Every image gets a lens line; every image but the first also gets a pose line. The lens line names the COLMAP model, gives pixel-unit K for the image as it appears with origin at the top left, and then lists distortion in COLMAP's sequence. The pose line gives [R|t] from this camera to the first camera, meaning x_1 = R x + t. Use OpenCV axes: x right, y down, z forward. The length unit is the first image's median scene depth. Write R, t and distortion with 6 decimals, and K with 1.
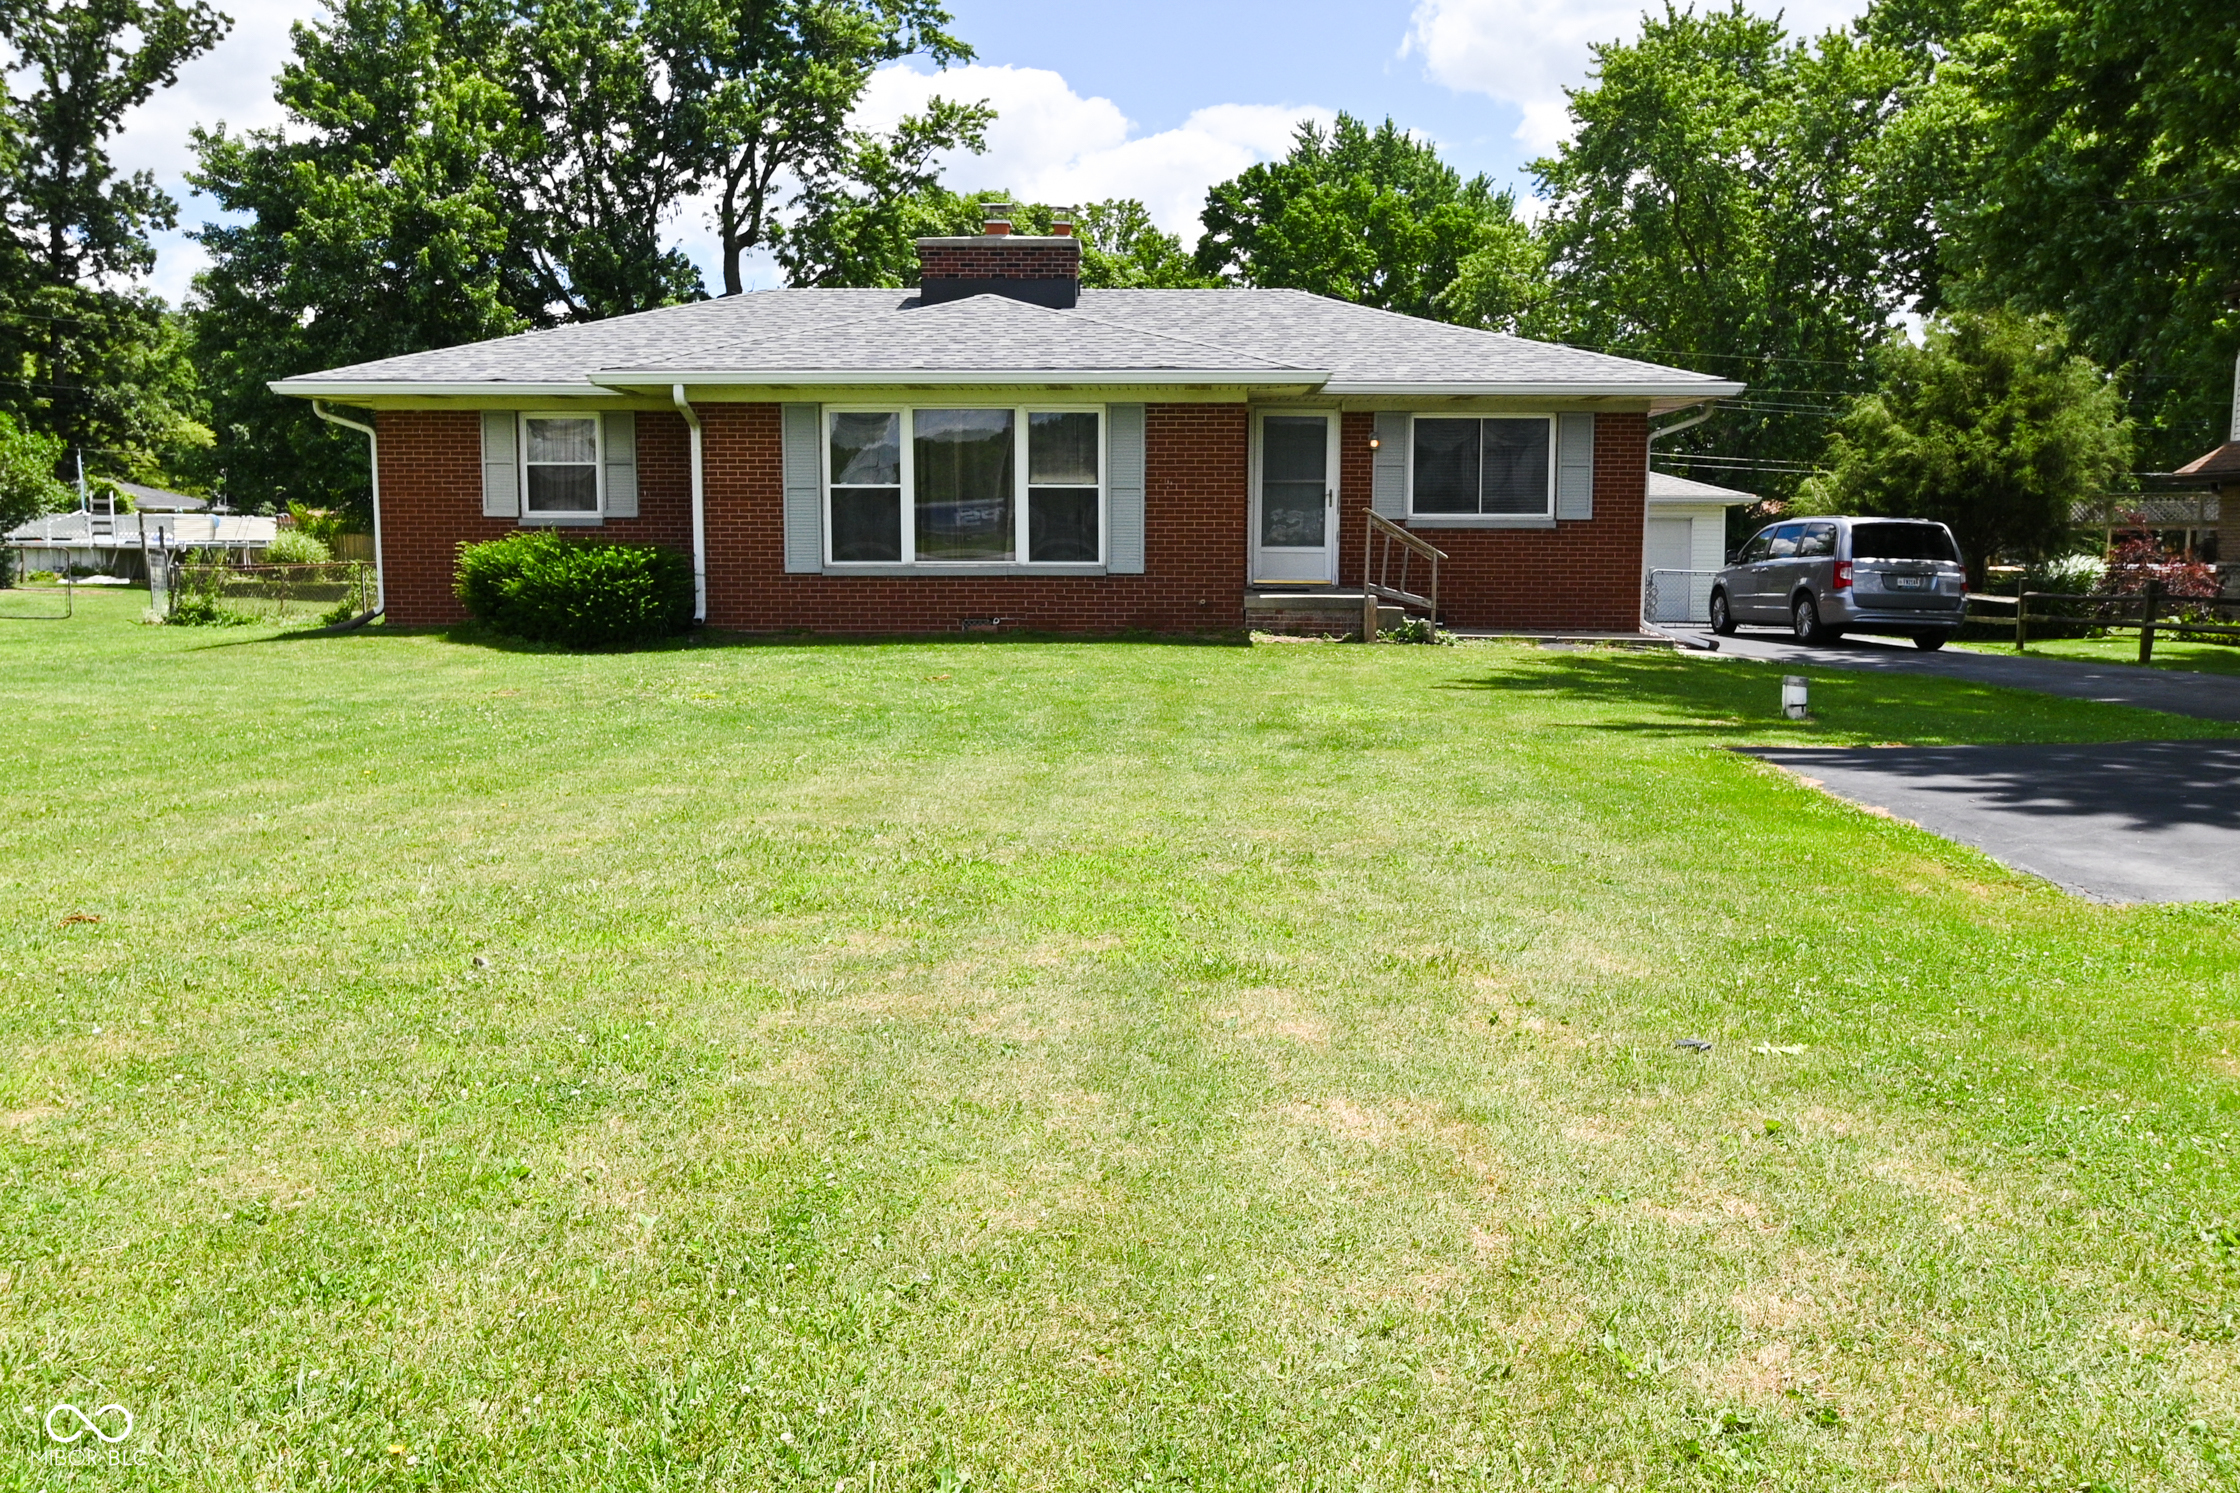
lens RADIAL K [[1776.9, 0, 1115.1], [0, 1776.9, 697.4], [0, 0, 1]] dist [-0.001924, -0.003605]
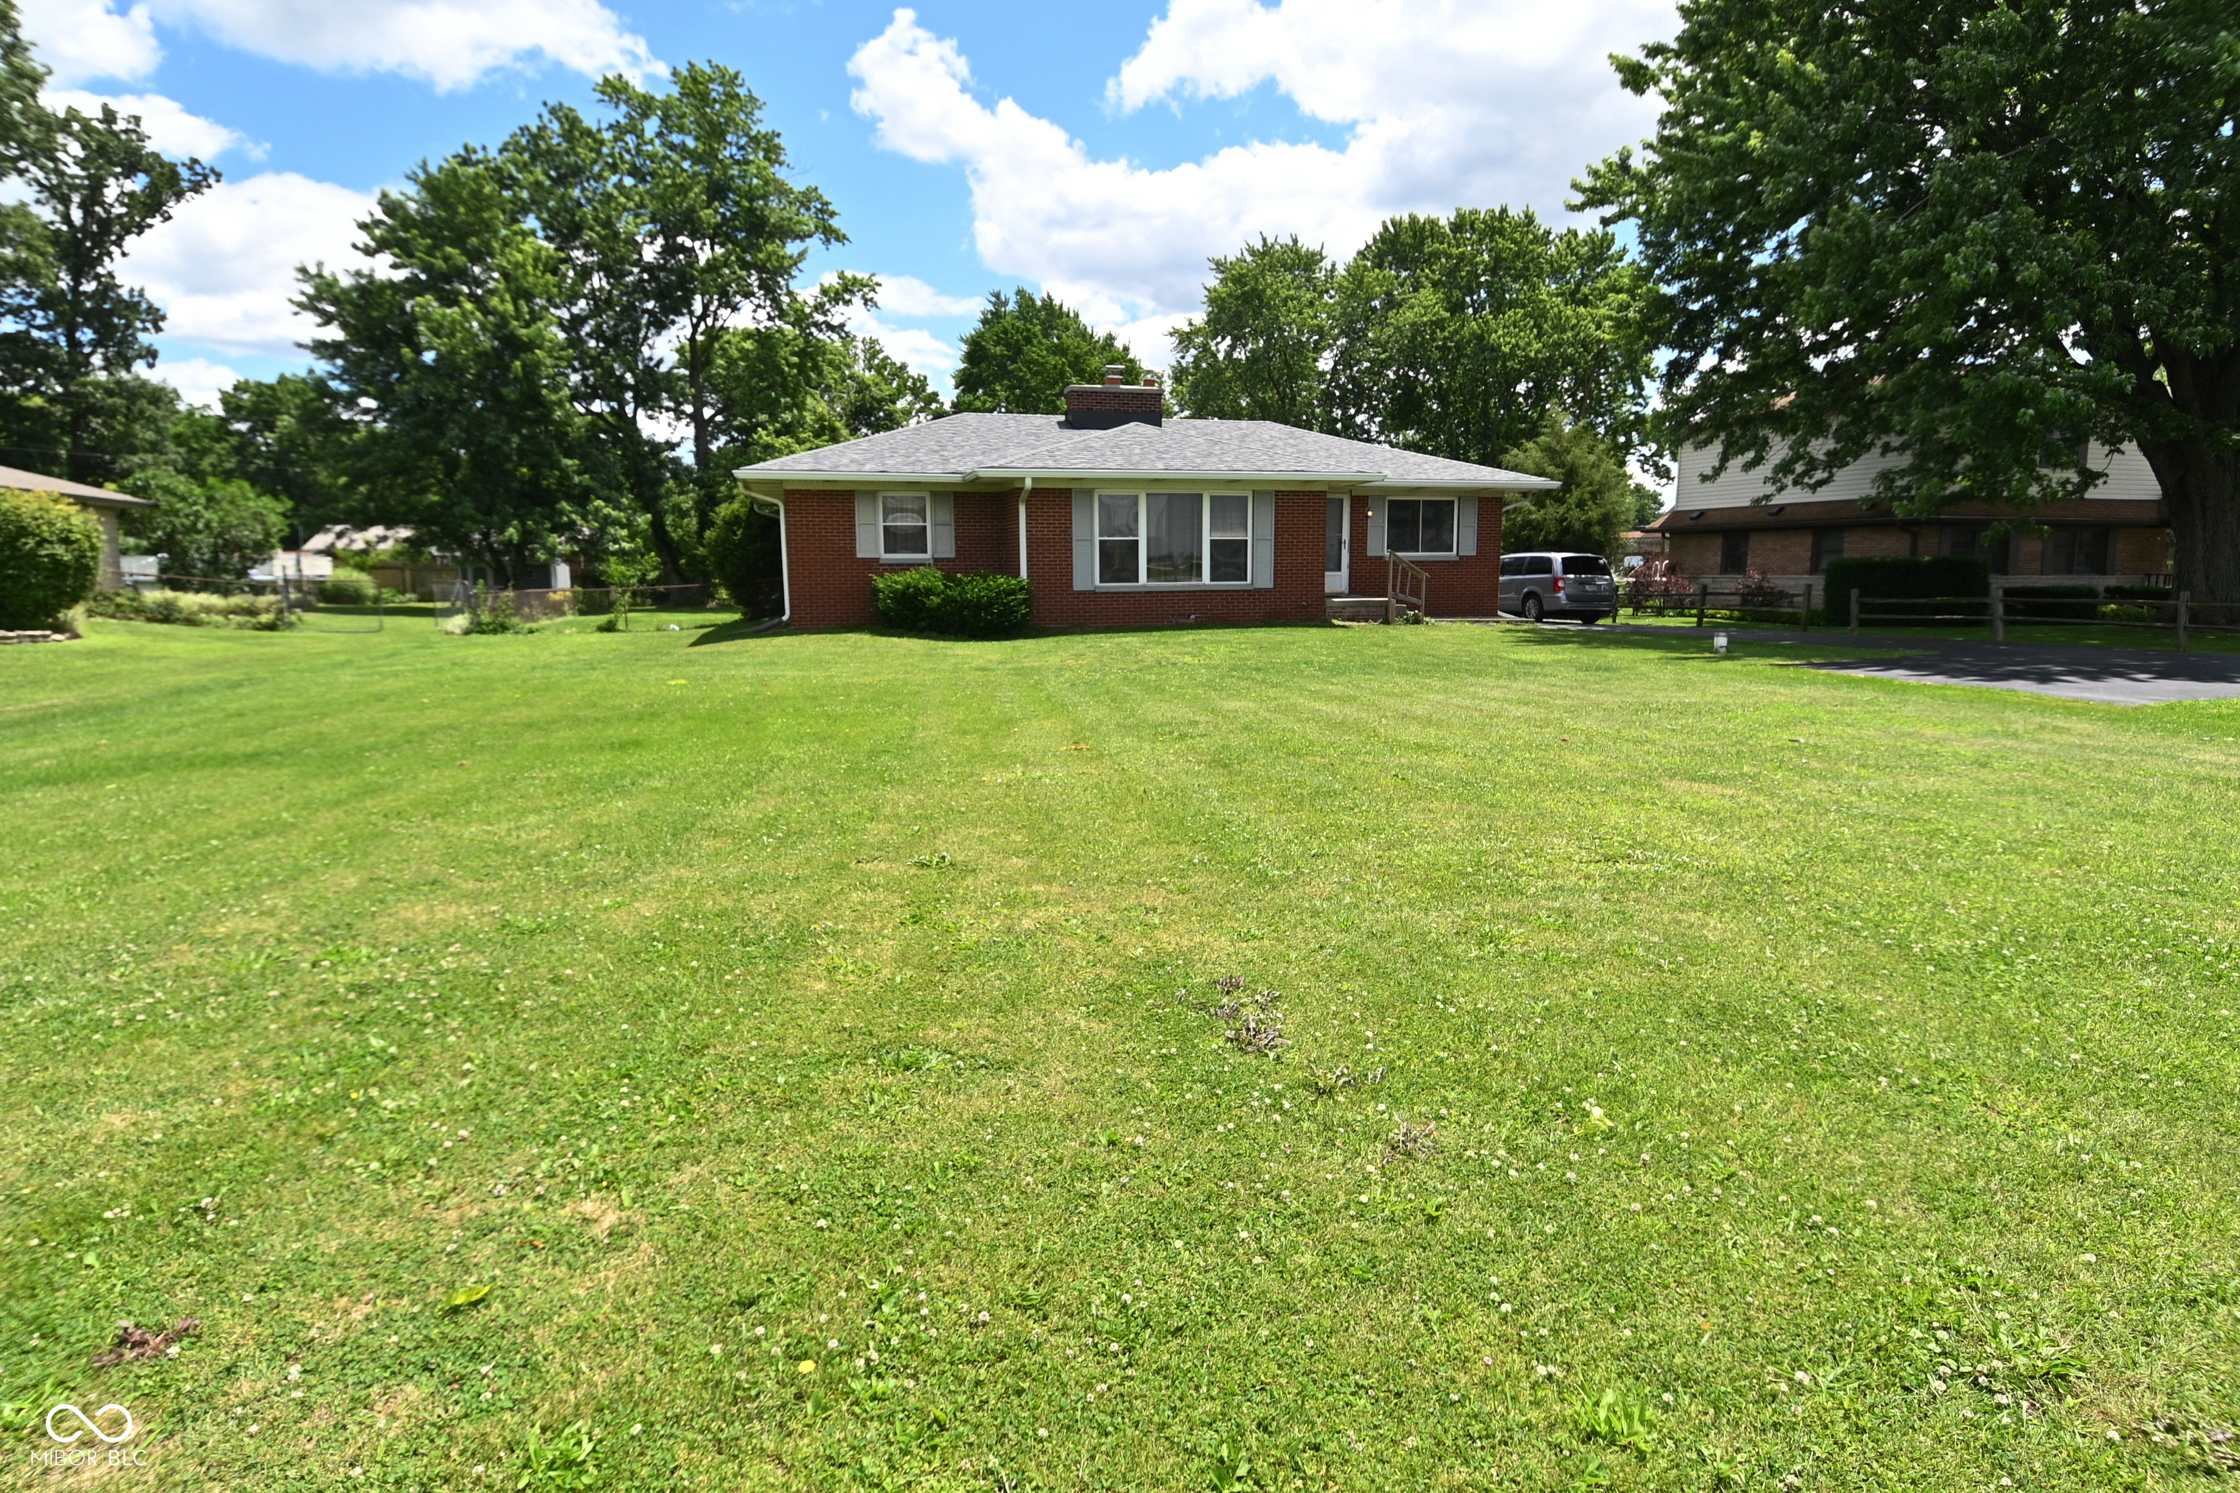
lens RADIAL K [[1184.5, 0, 1126.6], [0, 1184.5, 727.4], [0, 0, 1]] dist [0.004933, -0.019236]
pose [[0.958979, -0.046411, 0.279653, -0.186257], [0.033504, 0.998149, 0.050761, 0.001524], [-0.281491, -0.039309, 0.958758, -0.037465]]
